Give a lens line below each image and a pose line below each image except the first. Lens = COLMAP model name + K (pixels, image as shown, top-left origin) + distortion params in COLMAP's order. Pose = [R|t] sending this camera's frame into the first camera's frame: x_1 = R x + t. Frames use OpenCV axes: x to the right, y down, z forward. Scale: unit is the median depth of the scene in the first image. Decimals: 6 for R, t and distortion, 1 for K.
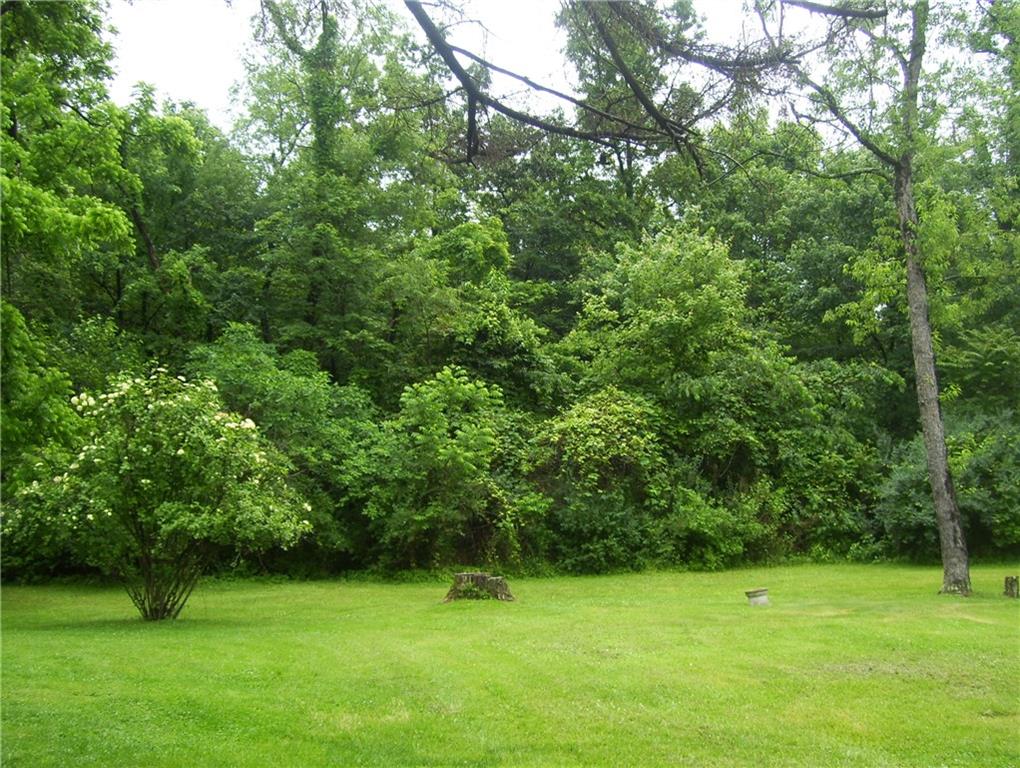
lens RADIAL K [[1093.4, 0, 510.0], [0, 1093.4, 384.0], [0, 0, 1]] dist [-0.166197, 0.052538]
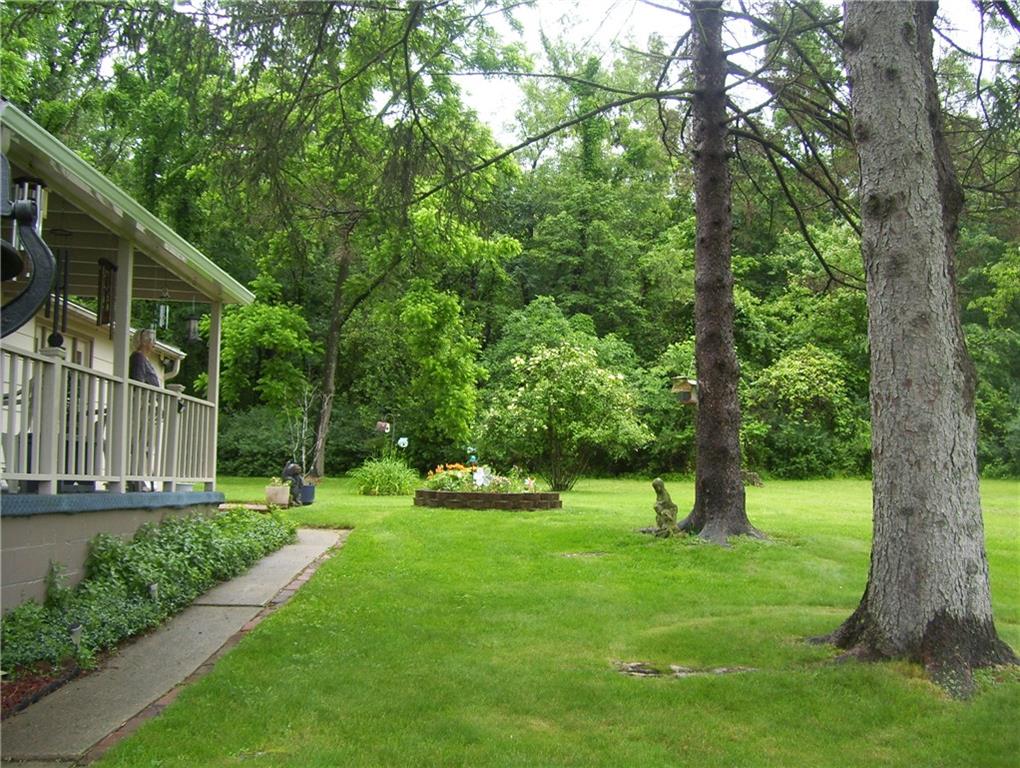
lens RADIAL K [[1093.4, 0, 510.0], [0, 1093.4, 384.0], [0, 0, 1]] dist [-0.166197, 0.052538]
pose [[0.990967, 0.019377, -0.132696, -0.104310], [-0.010666, 0.997760, 0.066043, -0.035443], [0.133678, -0.064031, 0.988954, -0.406182]]
